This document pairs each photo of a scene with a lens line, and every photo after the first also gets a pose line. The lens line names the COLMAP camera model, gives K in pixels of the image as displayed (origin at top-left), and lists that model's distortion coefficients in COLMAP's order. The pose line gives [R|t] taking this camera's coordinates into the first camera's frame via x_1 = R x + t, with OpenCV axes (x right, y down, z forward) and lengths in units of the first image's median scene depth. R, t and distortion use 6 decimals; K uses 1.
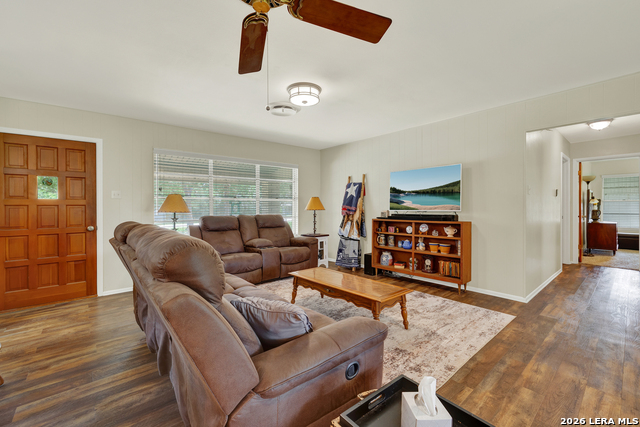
lens RADIAL K [[273.4, 0, 319.5], [0, 273.4, 207.4], [0, 0, 1]] dist [0.001816, -0.000162]
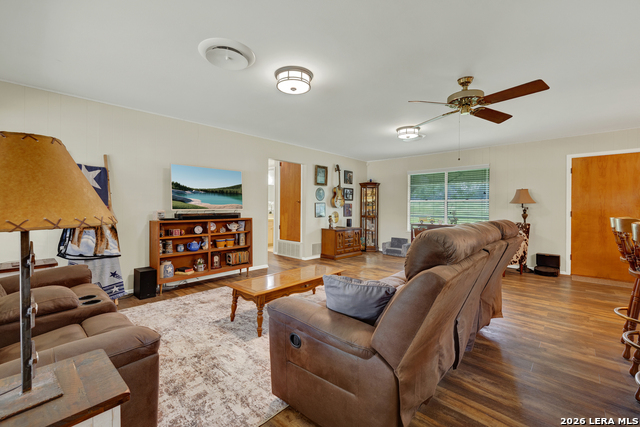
lens RADIAL K [[273.4, 0, 315.6], [0, 273.4, 210.6], [0, 0, 1]] dist [0.001816, -0.000162]
pose [[-0.094987, -0.013822, 0.995383, -0.772929], [-0.000748, 0.999904, 0.013814, 0.002075], [-0.995478, 0.000568, -0.094988, 0.820639]]
